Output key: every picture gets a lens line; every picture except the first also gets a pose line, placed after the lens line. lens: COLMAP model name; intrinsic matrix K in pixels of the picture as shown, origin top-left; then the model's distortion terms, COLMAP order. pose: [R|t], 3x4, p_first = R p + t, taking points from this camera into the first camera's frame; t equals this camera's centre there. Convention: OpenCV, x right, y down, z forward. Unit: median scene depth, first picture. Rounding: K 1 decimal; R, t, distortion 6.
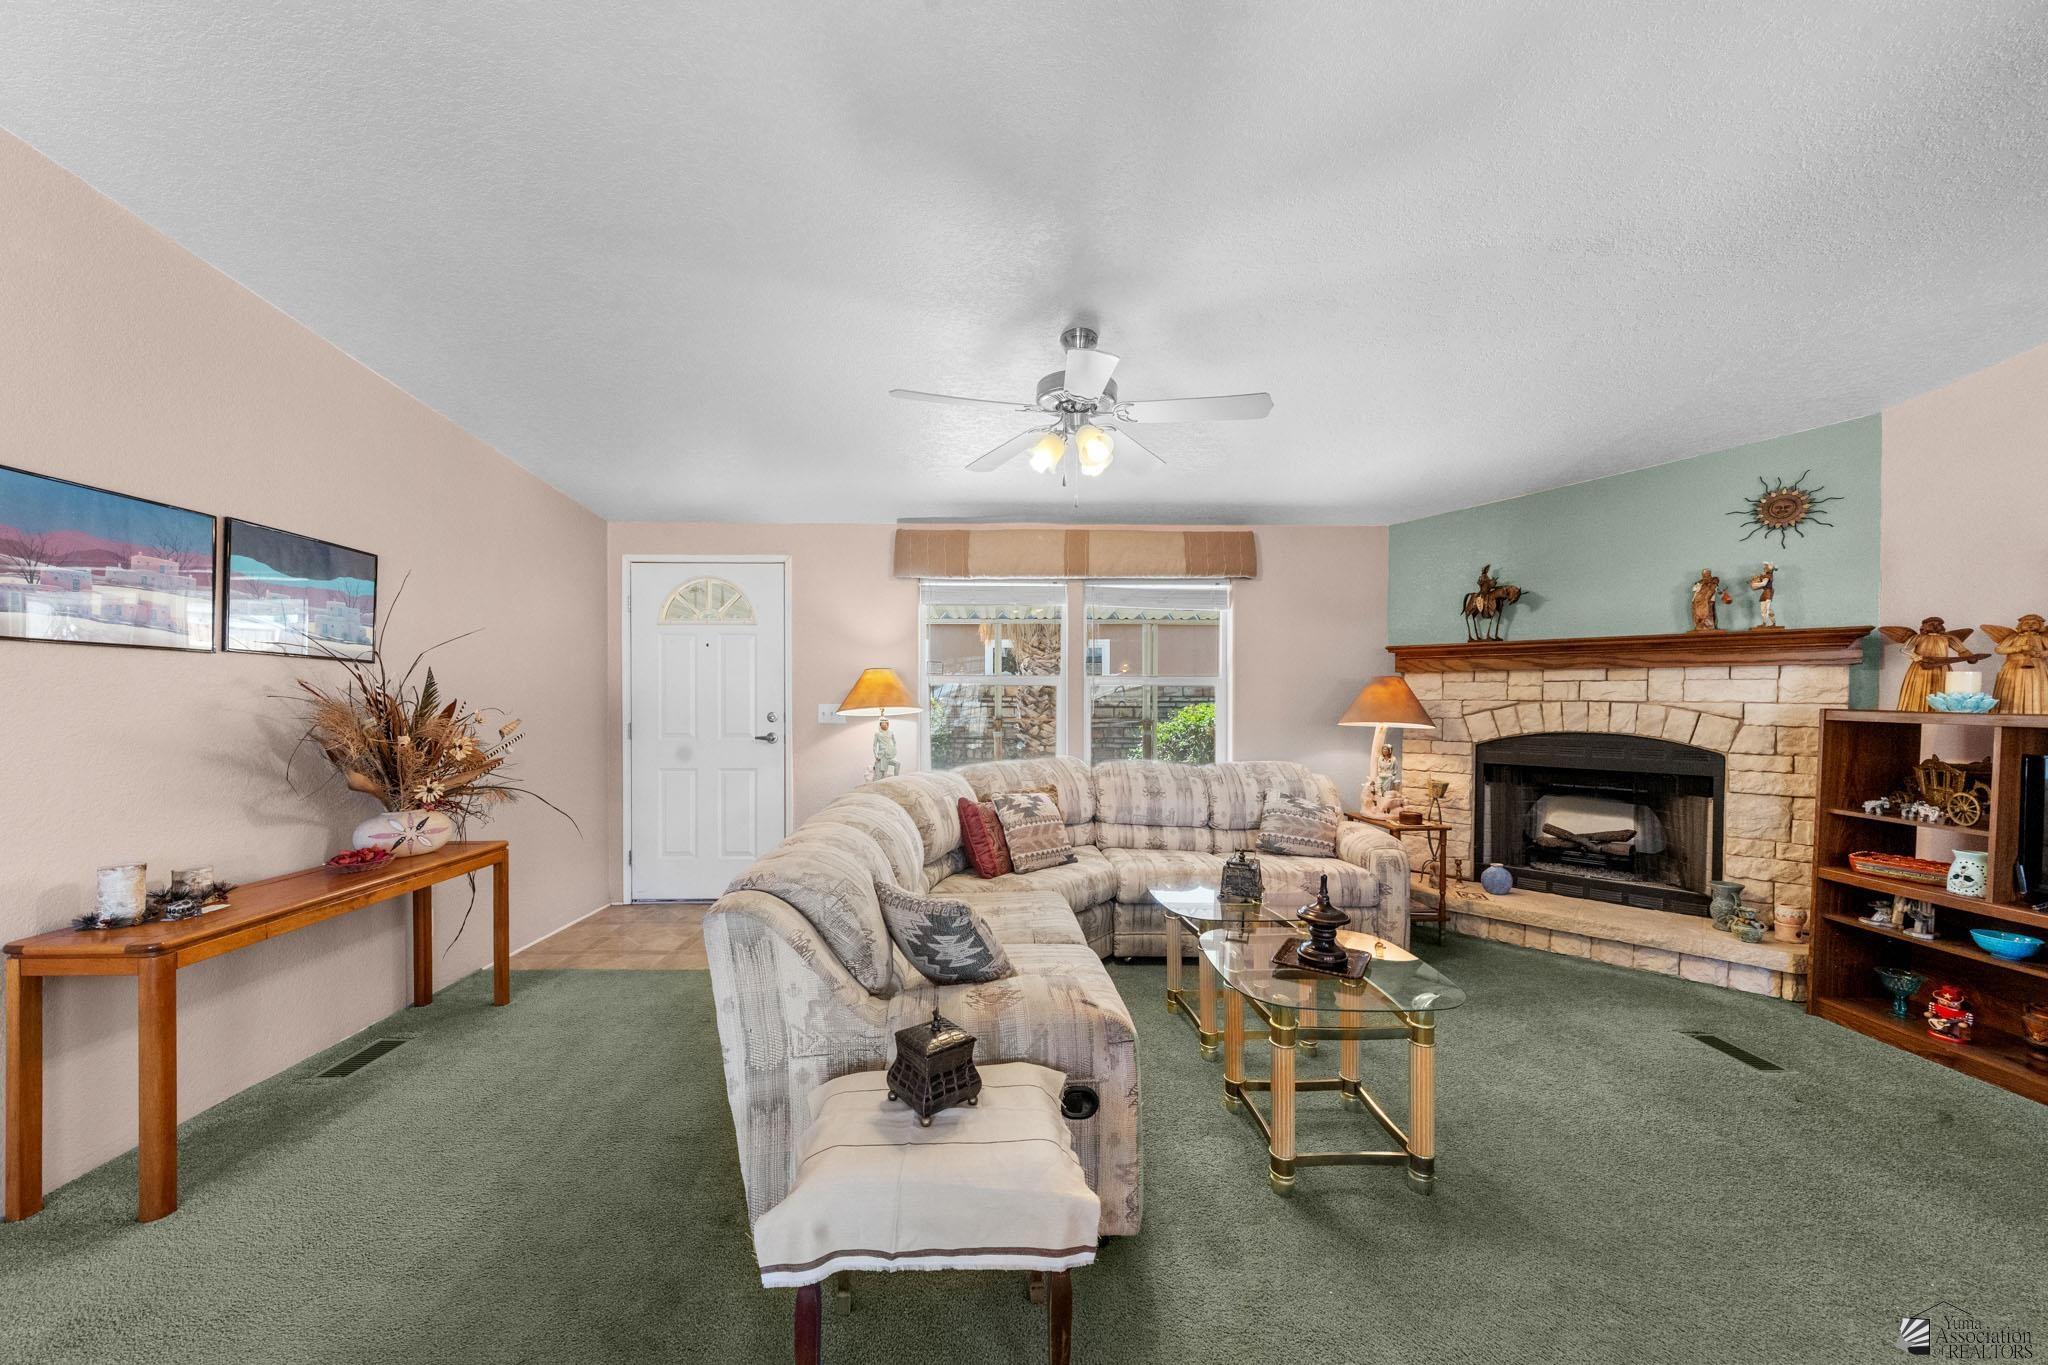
lens RADIAL K [[710.9, 0, 1012.2], [0, 710.9, 702.1], [0, 0, 1]] dist [-0.000140, 0.000004]
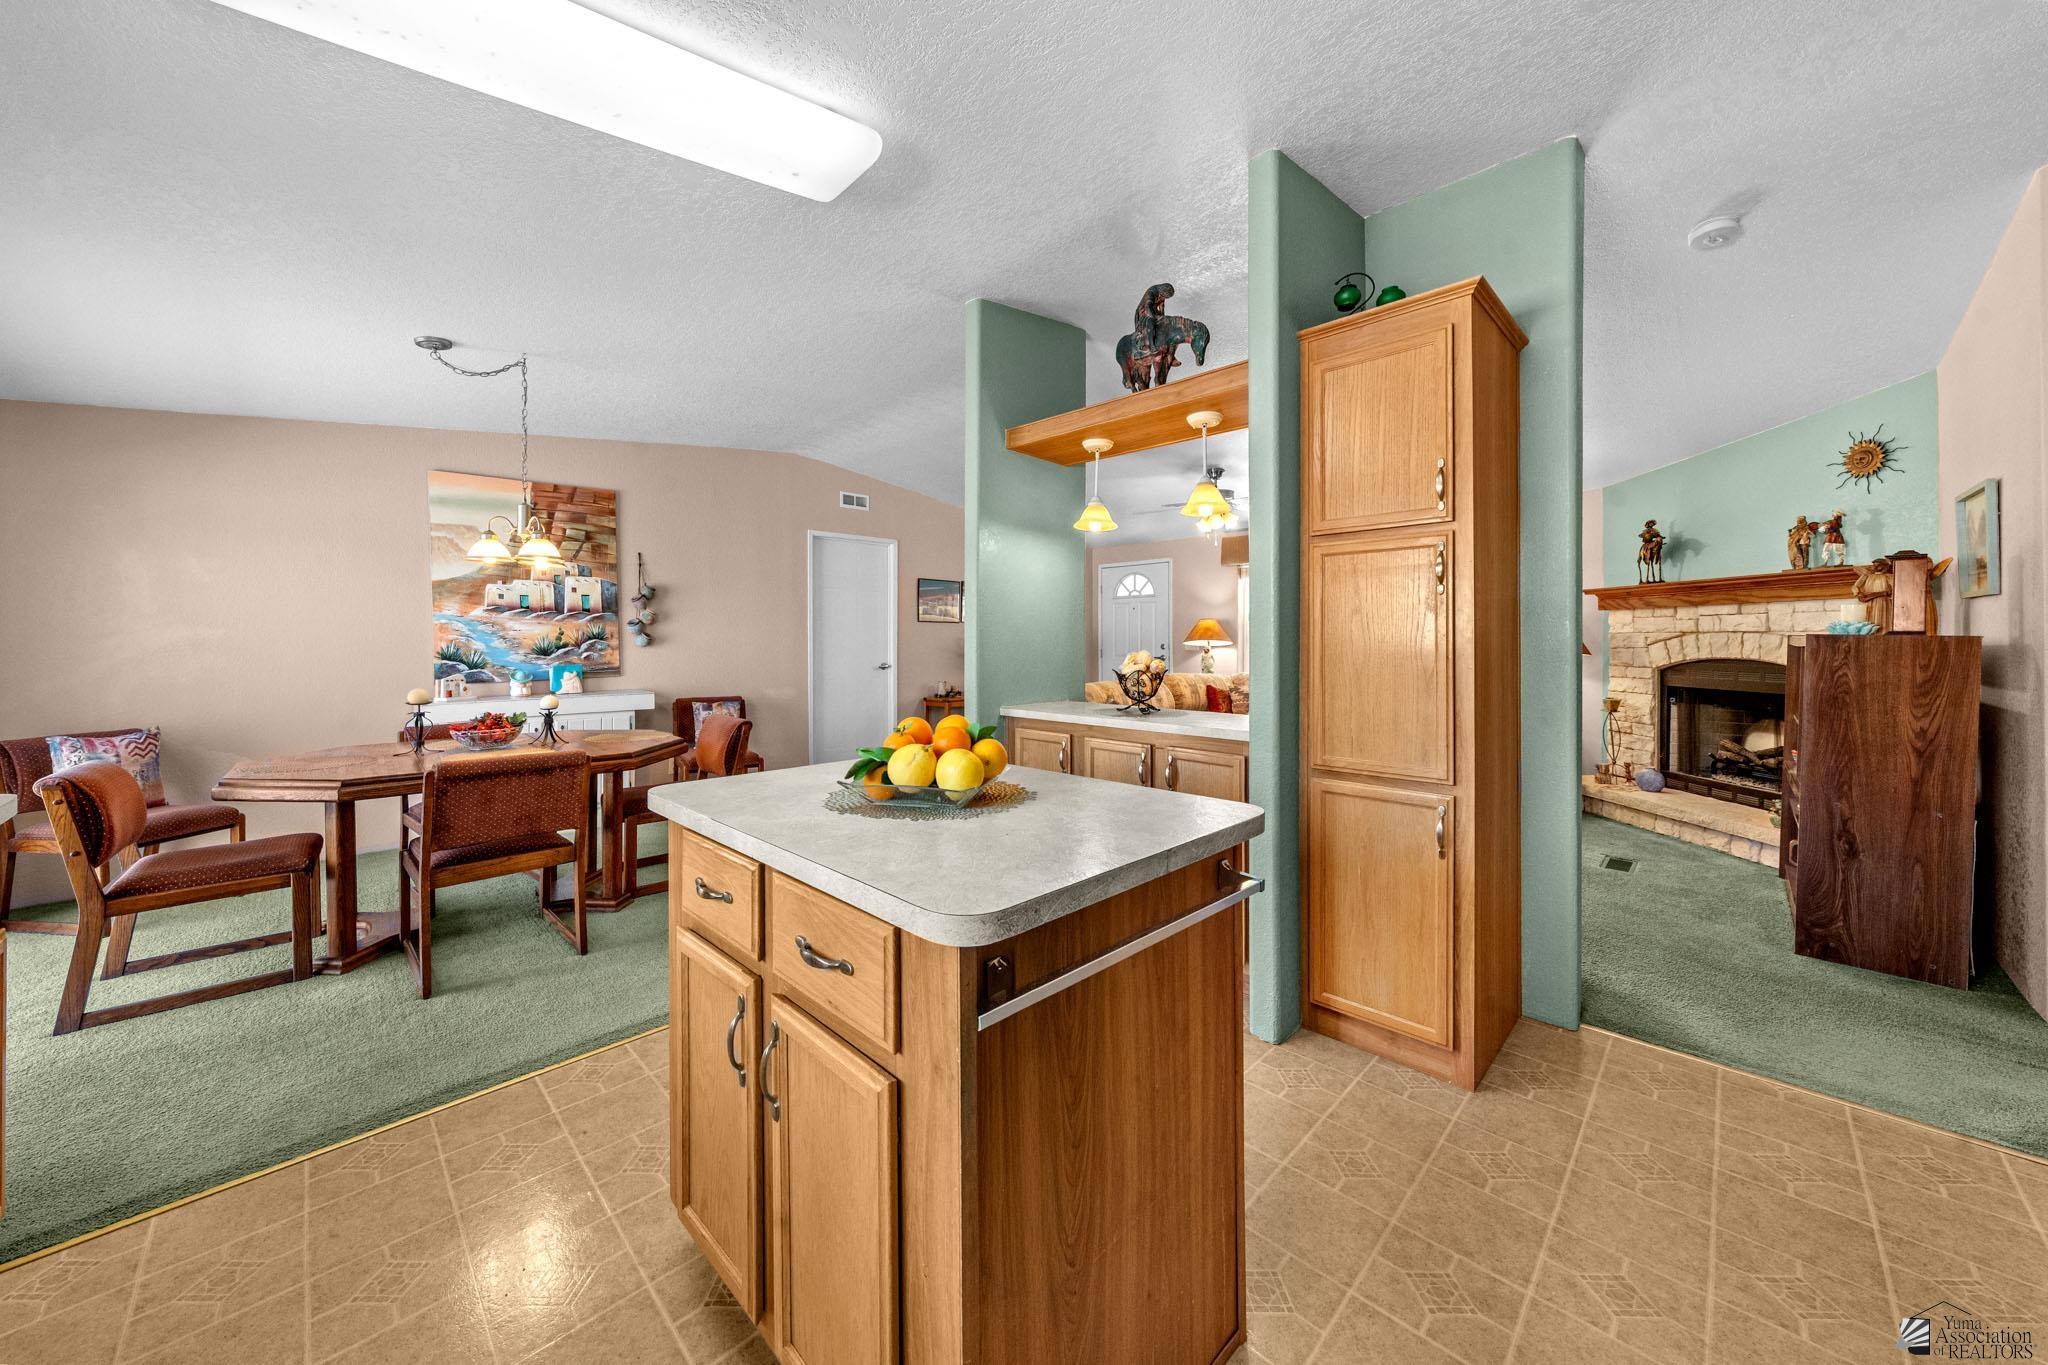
lens RADIAL K [[717.3, 0, 993.9], [0, 717.3, 648.5], [0, 0, 1]] dist [0.001529, 0.000063]
pose [[0.681502, 0.003449, -0.731808, 0.854349], [0.000114, 0.999988, 0.004820, 0.020270], [0.731816, -0.003368, 0.681493, -0.691138]]
